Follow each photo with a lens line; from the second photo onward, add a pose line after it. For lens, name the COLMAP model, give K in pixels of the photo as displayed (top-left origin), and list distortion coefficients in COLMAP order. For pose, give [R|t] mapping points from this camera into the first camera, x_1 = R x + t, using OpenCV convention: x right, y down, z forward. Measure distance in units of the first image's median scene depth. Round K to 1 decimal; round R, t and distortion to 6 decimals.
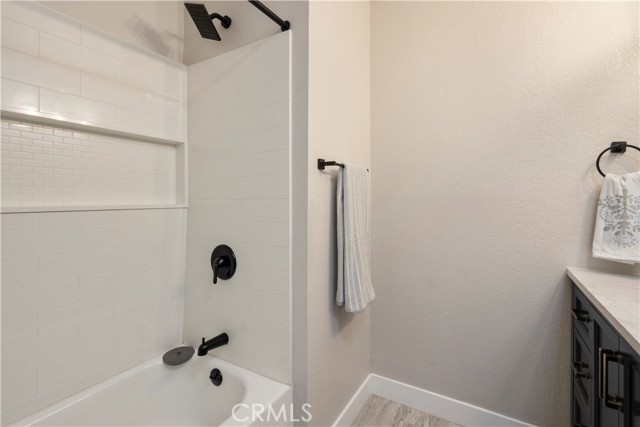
lens RADIAL K [[295.9, 0, 316.0], [0, 295.9, 201.6], [0, 0, 1]] dist [-0.003756, 0.000163]
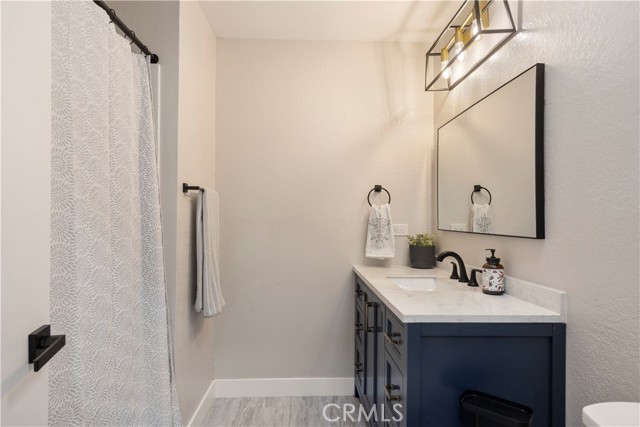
lens RADIAL K [[349.9, 0, 319.9], [0, 349.9, 221.7], [0, 0, 1]] dist [0.001961, 0.000244]
pose [[0.826278, 0.005393, 0.563237, -0.304809], [-0.004424, 0.999985, -0.003086, 0.005517], [-0.563246, 0.000058, 0.826289, -0.390500]]
